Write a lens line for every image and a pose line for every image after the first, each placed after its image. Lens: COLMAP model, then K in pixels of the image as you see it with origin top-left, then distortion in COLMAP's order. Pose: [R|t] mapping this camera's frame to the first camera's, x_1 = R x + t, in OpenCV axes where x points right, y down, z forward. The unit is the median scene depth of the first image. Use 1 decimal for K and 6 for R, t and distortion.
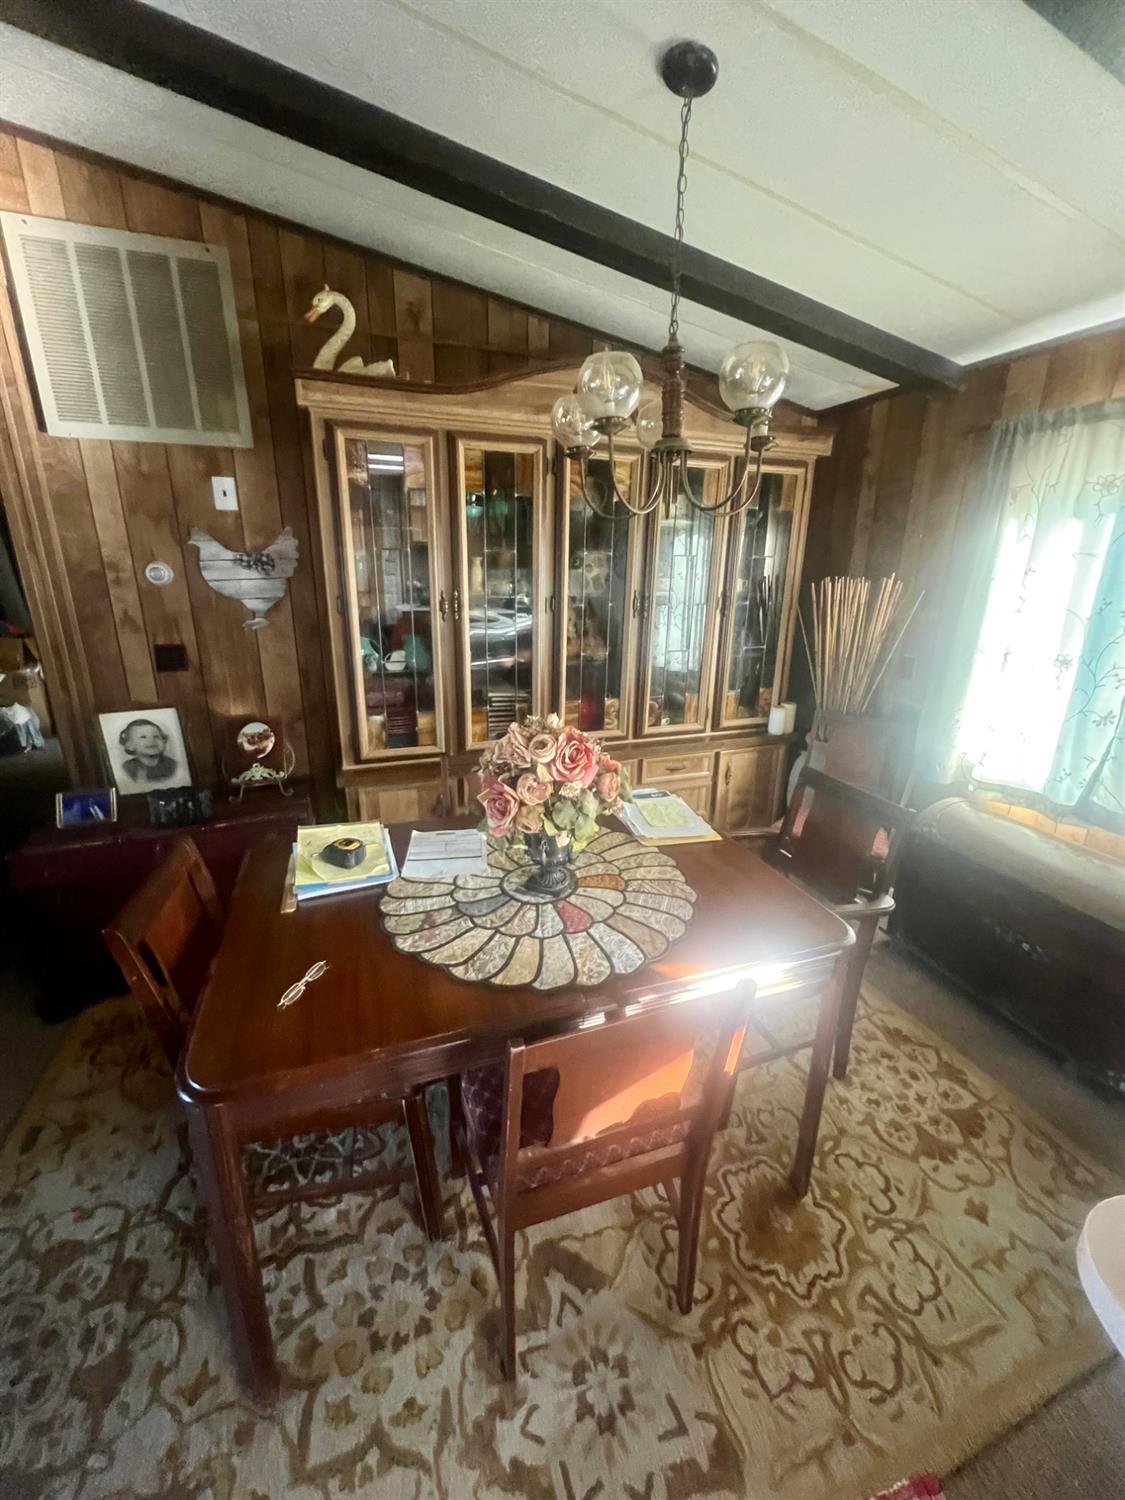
lens RADIAL K [[608.1, 0, 574.0], [0, 608.1, 742.6], [0, 0, 1]] dist [-0.002595, 0.000961]
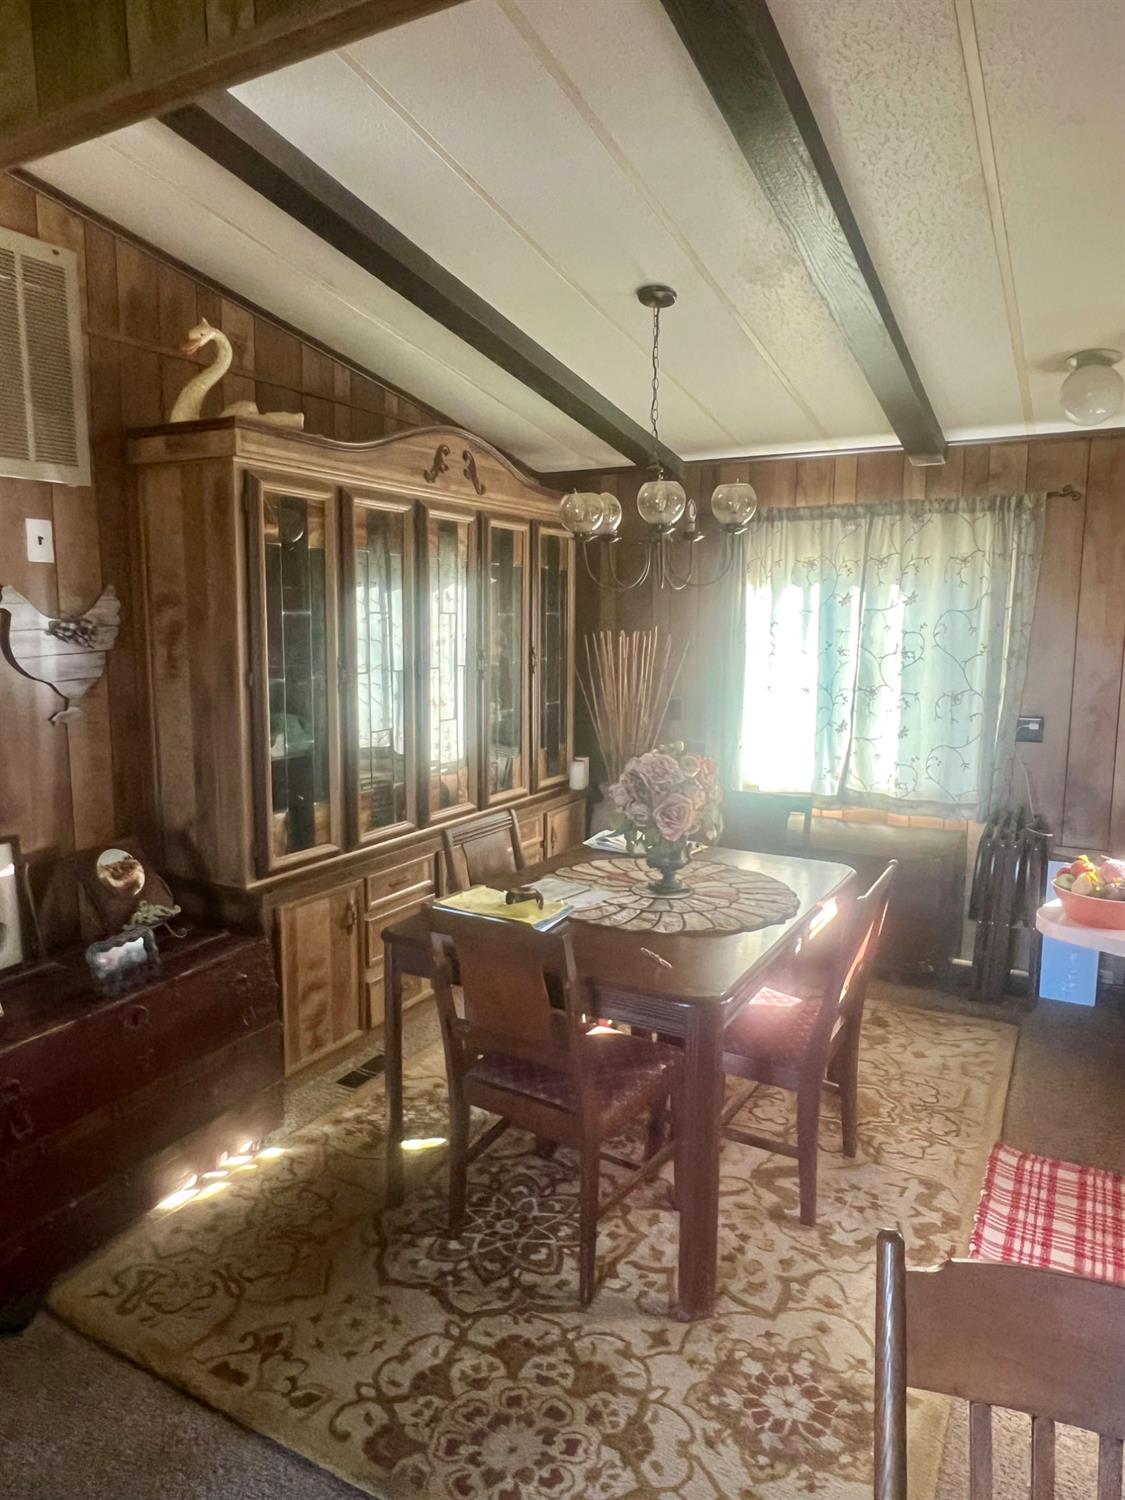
lens RADIAL K [[994.0, 0, 560.1], [0, 994.0, 735.0], [0, 0, 1]] dist [0.006770, 0.000059]
pose [[0.751536, -0.092691, 0.653147, -1.024870], [0.195237, 0.976978, -0.086000, 0.045895], [-0.630139, 0.192150, 0.752332, -0.274703]]
